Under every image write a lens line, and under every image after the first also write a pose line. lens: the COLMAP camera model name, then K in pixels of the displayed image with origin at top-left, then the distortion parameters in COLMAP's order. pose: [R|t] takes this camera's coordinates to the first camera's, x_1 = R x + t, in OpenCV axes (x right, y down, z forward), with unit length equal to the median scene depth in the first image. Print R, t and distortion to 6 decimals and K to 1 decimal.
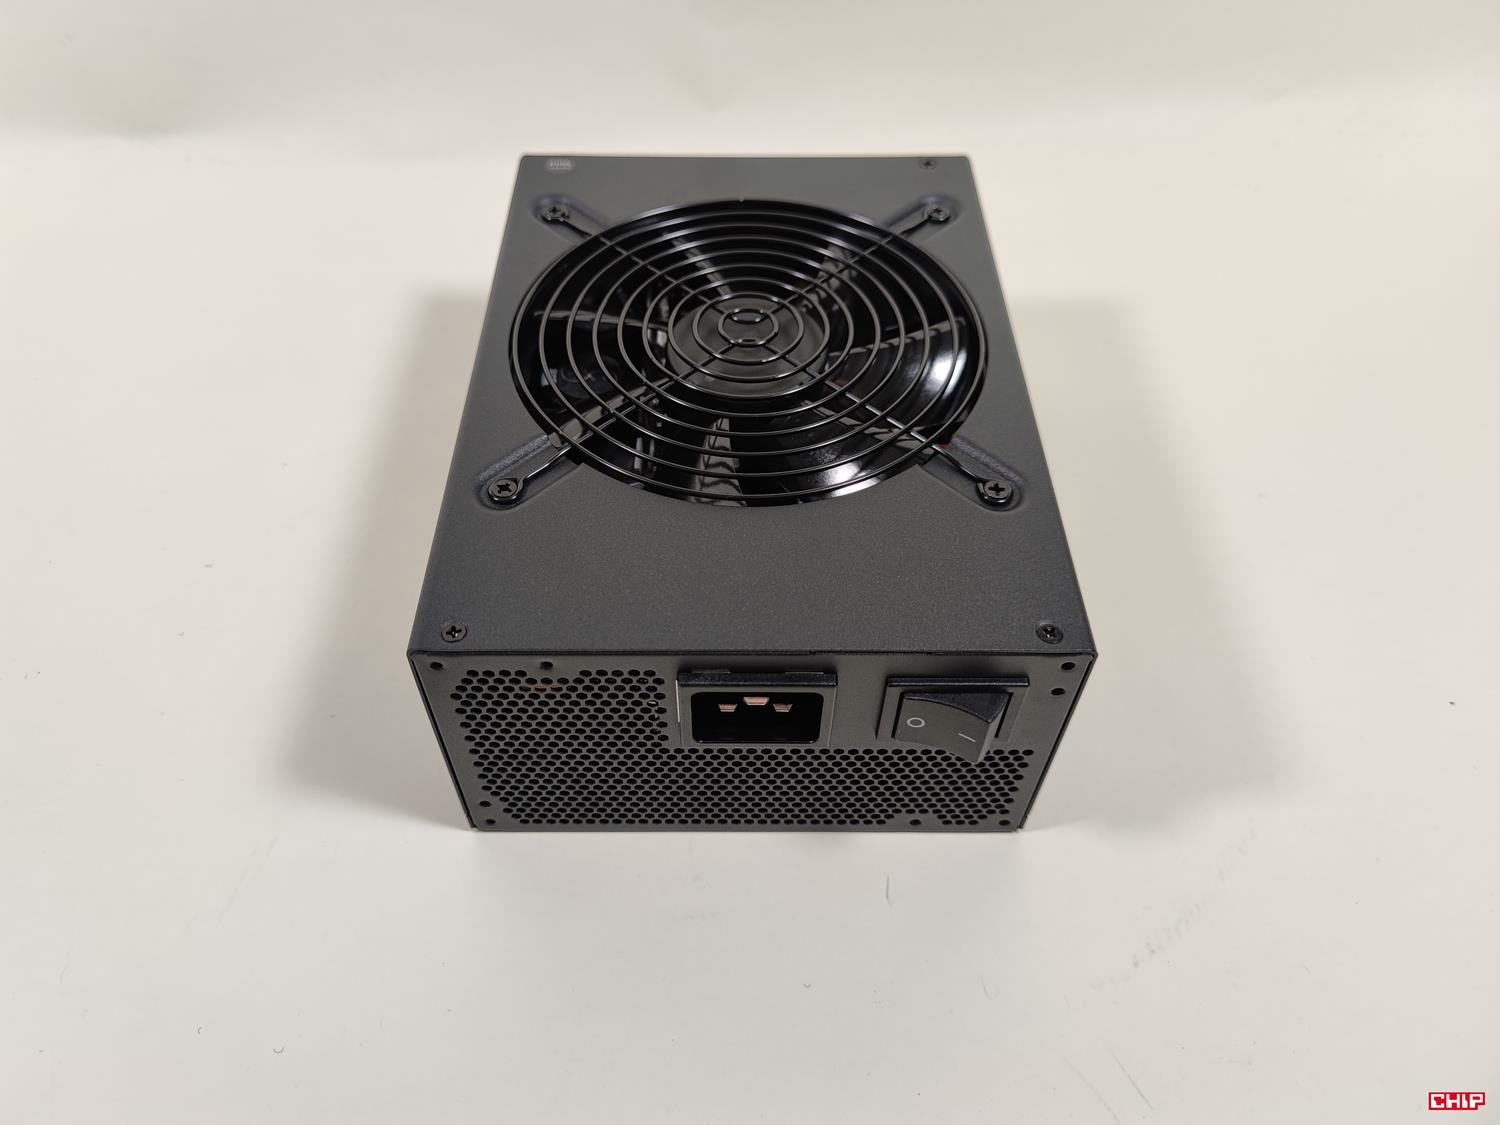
lens RADIAL K [[1106.0, 0, 747.4], [0, 1106.0, 546.1], [0, 0, 1]] dist [-0.011961, -0.011228]
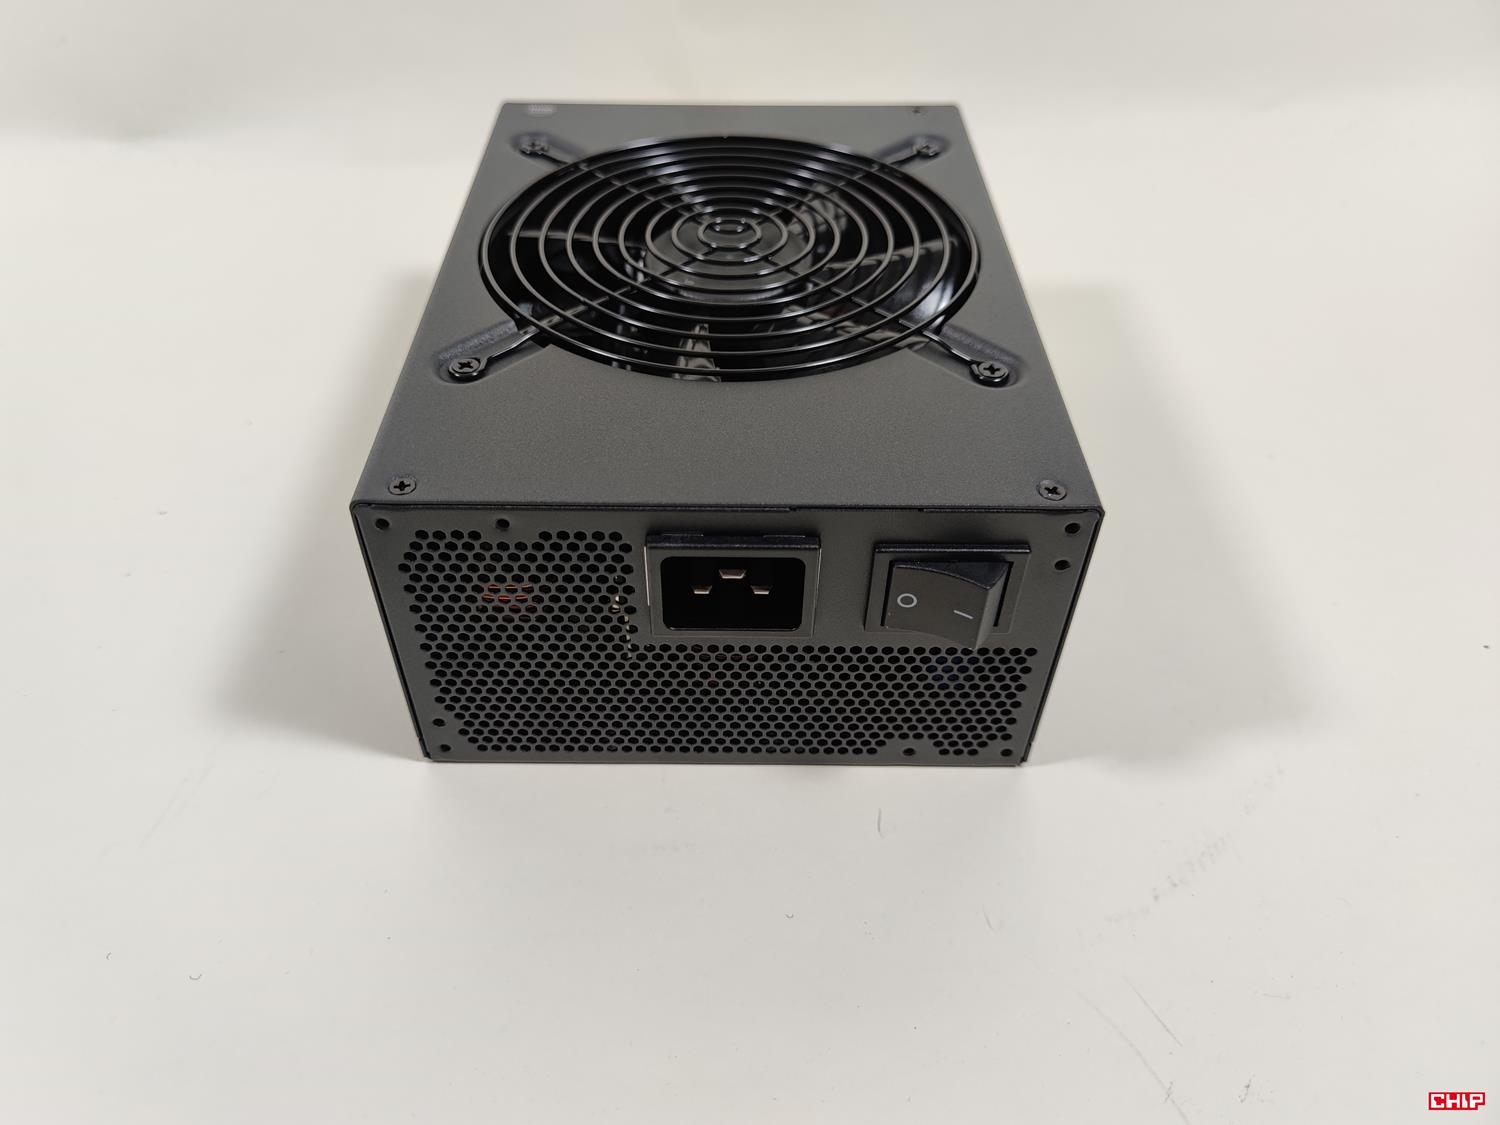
lens RADIAL K [[1111.7, 0, 742.5], [0, 1111.7, 565.3], [0, 0, 1]] dist [0.000910, -0.040917]
pose [[0.999993, 0.003003, -0.002046, 0.016218], [-0.003172, 0.996060, -0.088625, 0.189693], [0.001772, 0.088631, 0.996063, 0.073451]]
